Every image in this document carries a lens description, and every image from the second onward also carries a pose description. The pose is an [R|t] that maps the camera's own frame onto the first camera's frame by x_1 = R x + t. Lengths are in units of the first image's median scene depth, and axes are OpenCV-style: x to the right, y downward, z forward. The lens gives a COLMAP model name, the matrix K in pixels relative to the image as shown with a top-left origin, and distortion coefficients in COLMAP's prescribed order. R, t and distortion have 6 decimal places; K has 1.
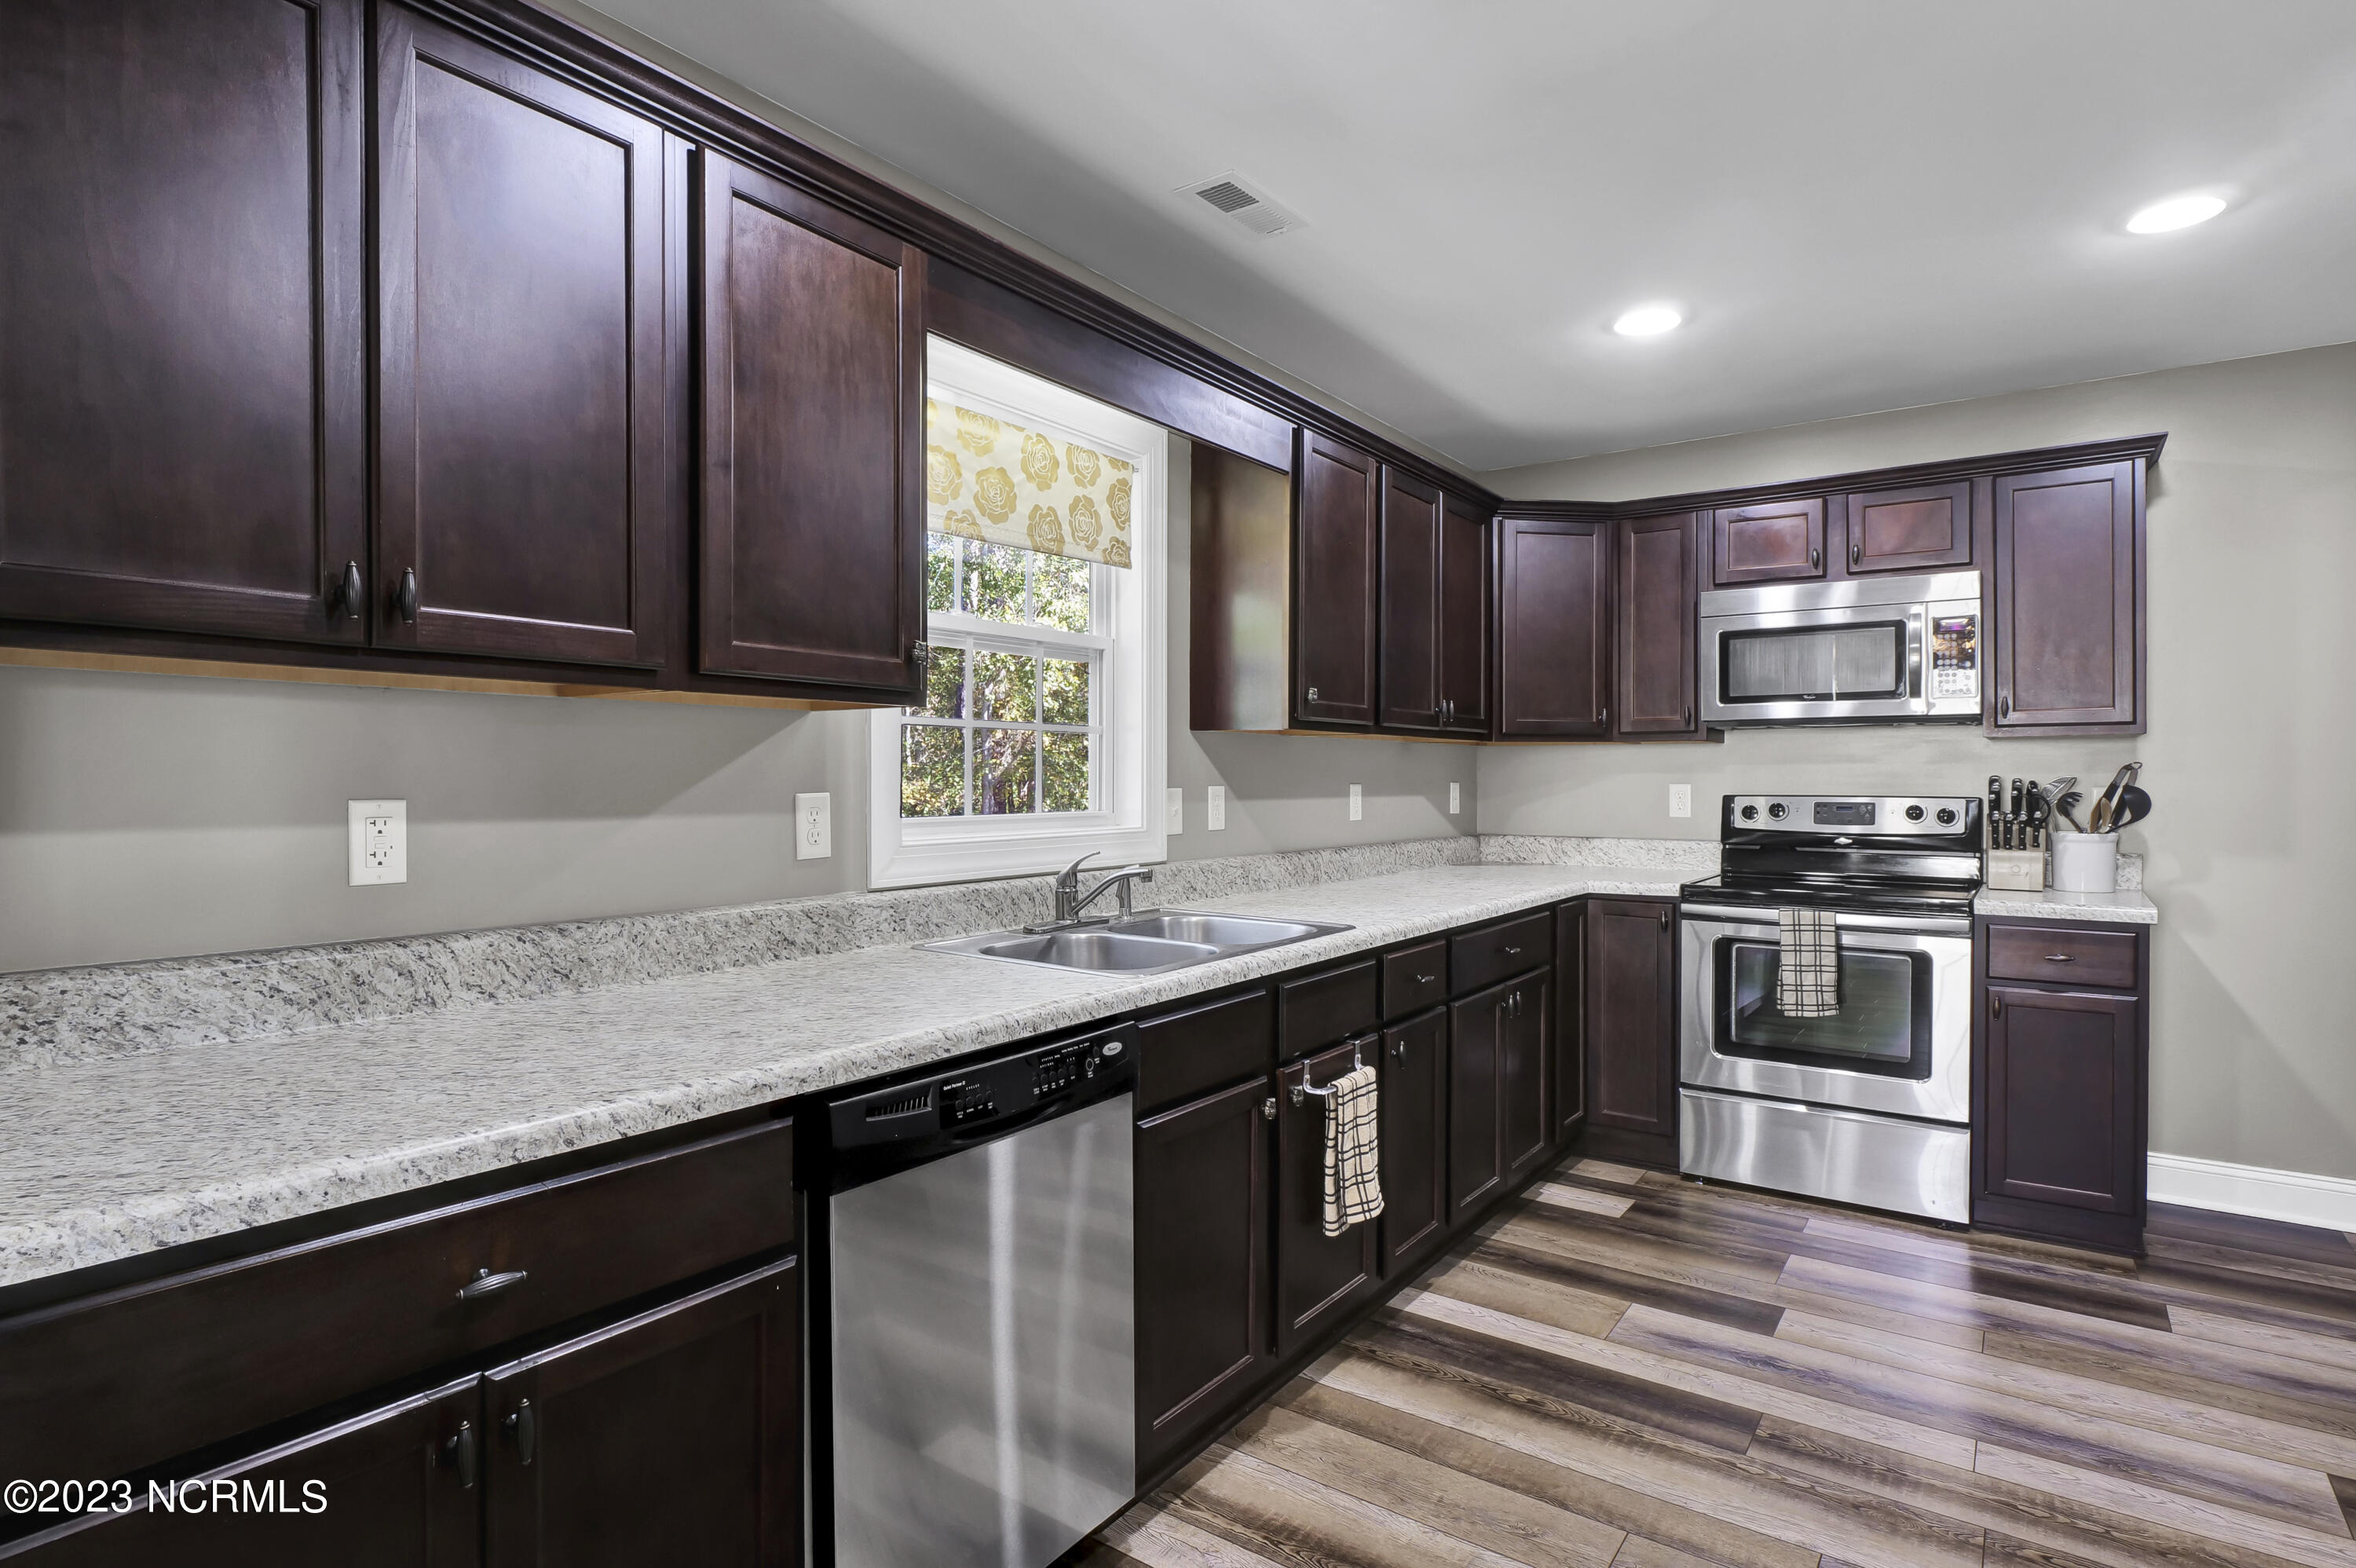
lens RADIAL K [[1183.0, 0, 1164.9], [0, 1183.0, 774.1], [0, 0, 1]] dist [-0.013067, -0.001231]
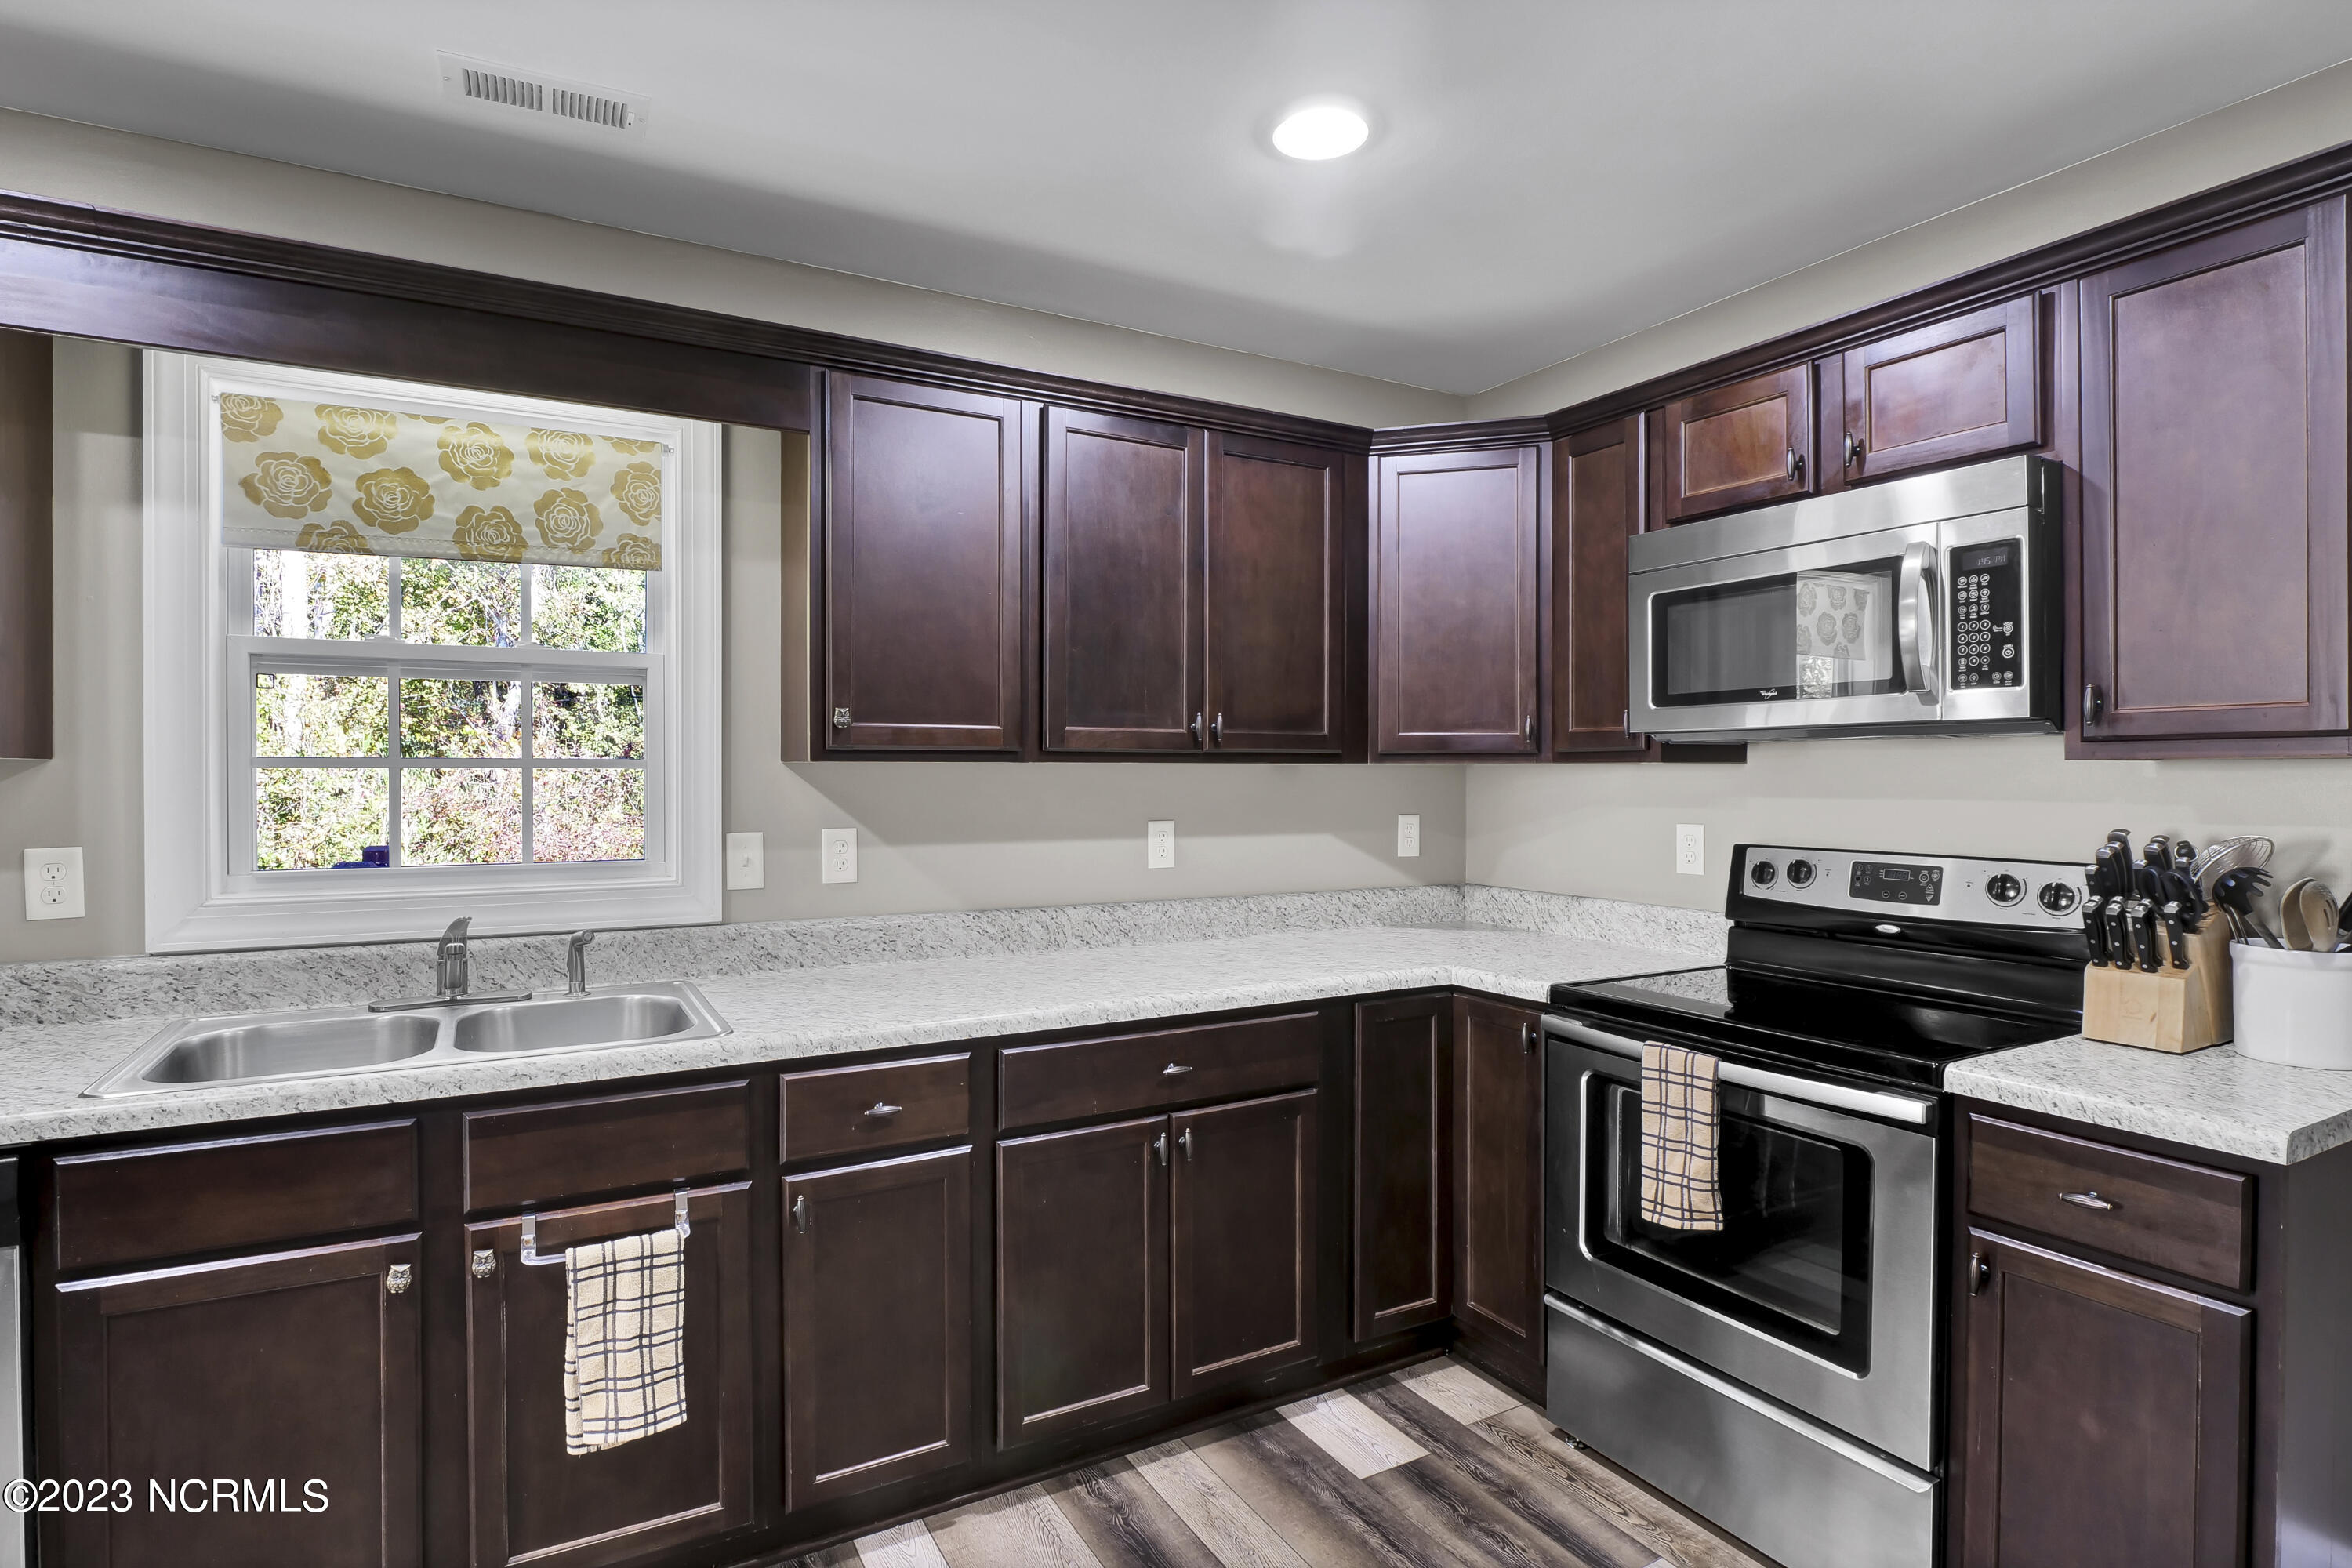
lens RADIAL K [[1181.1, 0, 1162.9], [0, 1181.1, 774.1], [0, 0, 1]] dist [-0.013067, -0.001231]
pose [[0.910677, -0.000412, -0.413120, 0.552221], [0.001274, 0.999998, 0.001811, -0.026989], [0.413118, -0.002176, 0.910675, 0.339131]]
